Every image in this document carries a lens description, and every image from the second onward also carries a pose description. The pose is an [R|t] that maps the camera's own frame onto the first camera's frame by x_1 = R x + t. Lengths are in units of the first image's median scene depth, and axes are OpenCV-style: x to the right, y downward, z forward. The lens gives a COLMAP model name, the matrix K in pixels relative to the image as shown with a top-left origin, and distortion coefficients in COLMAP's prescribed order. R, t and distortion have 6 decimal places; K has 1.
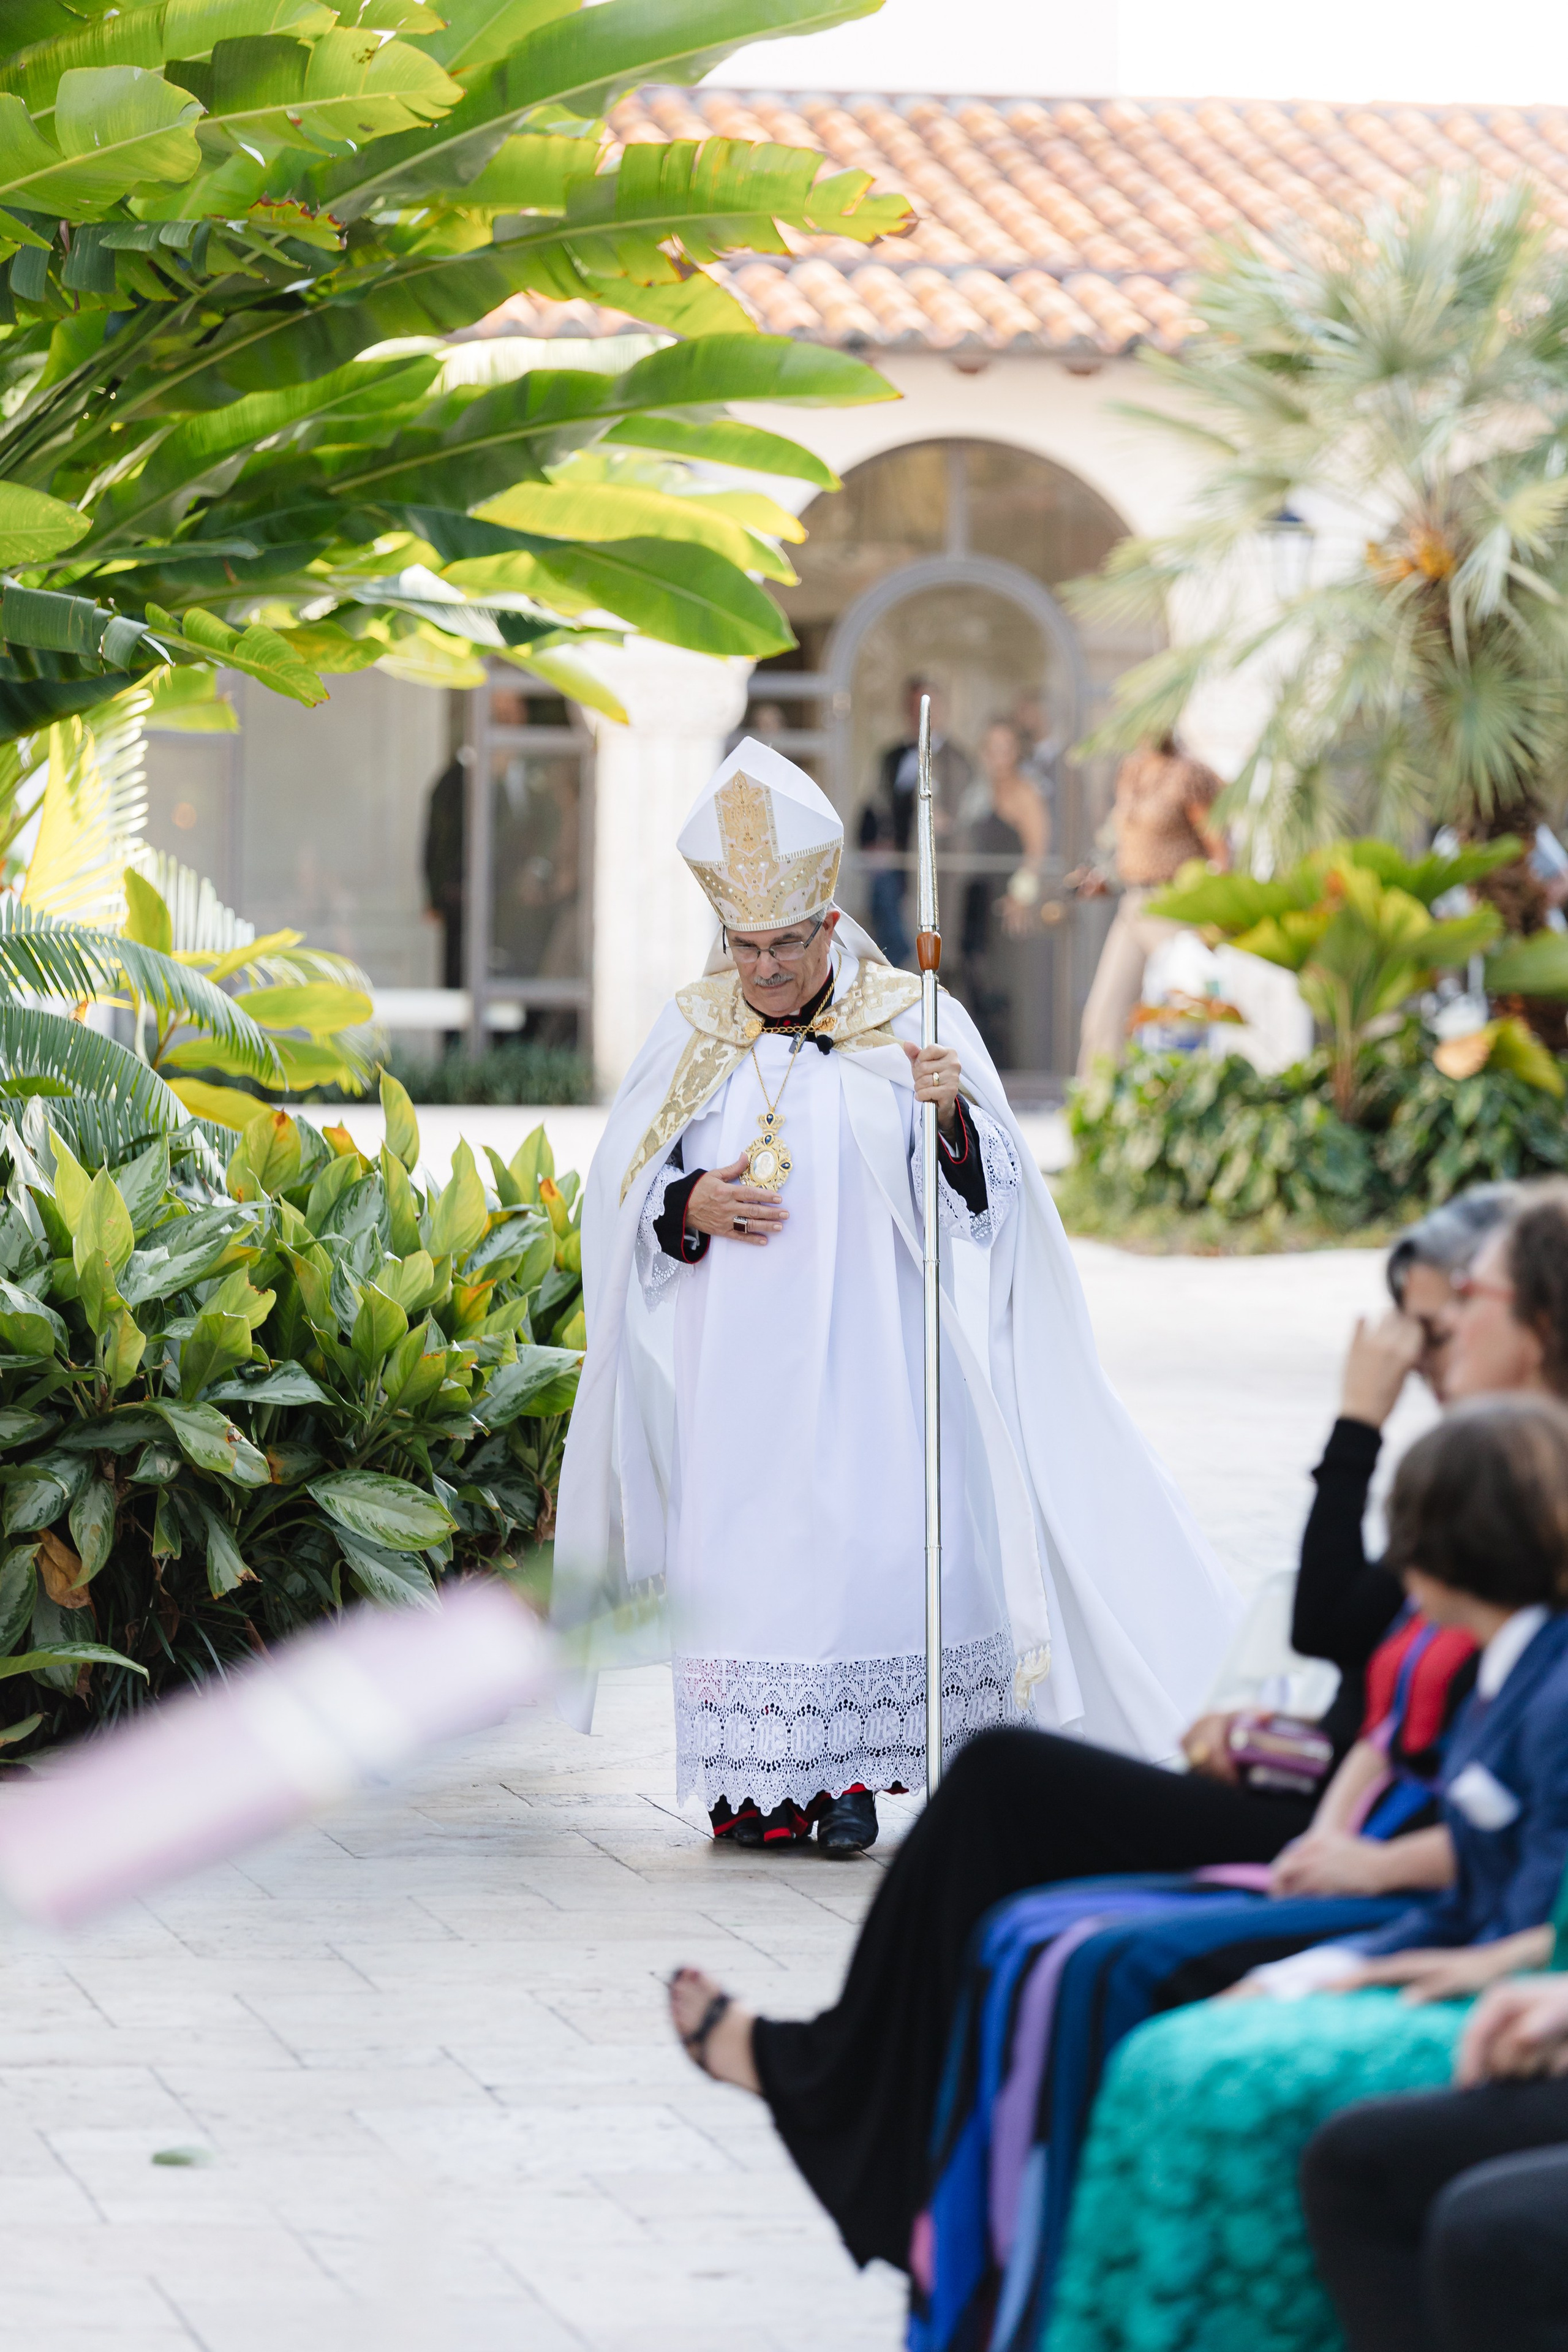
lens RADIAL K [[10337.3, 0, 784.1], [0, 10337.3, 1175.8], [0, 0, 1]] dist [-0.350853, 0.000000]
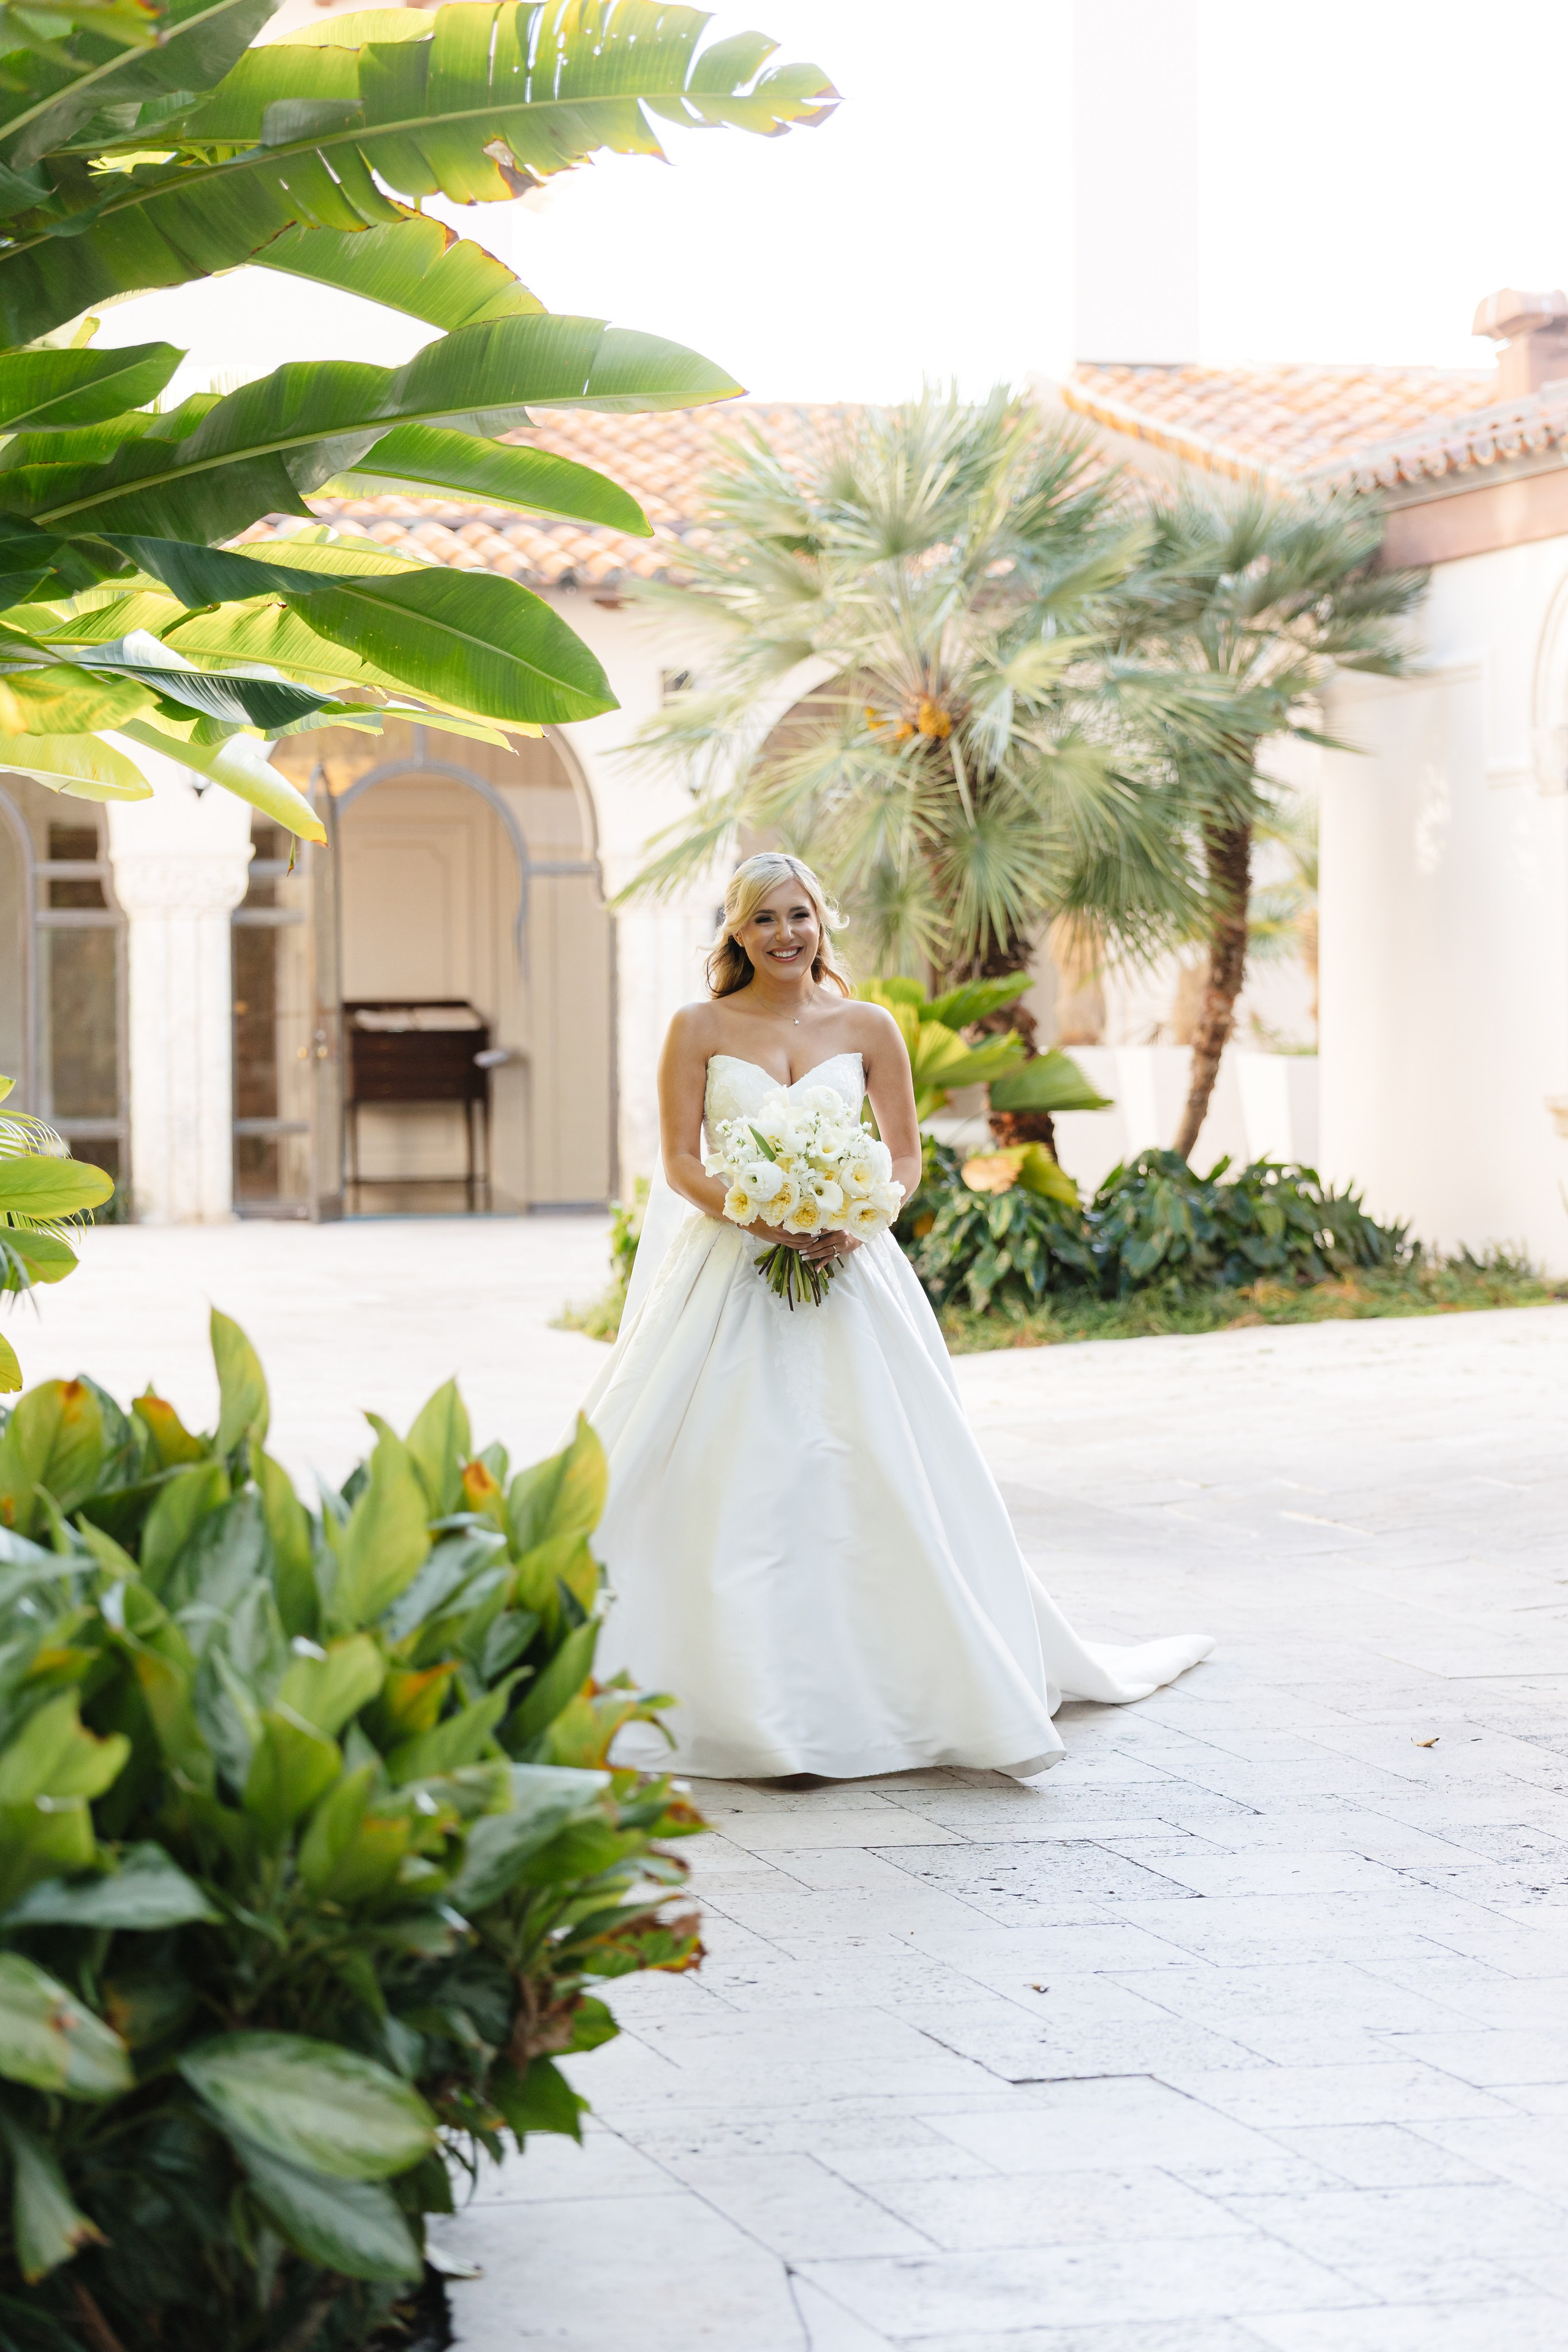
lens RADIAL K [[6289.6, 0, 783.2], [0, 6289.6, 1175.7], [0, 0, 1]] dist [-0.204811, 0.000000]
pose [[0.994126, -0.024232, 0.105480, -0.045510], [0.024865, 0.999680, -0.004695, -0.015527], [-0.105333, 0.007290, 0.994410, 0.615074]]
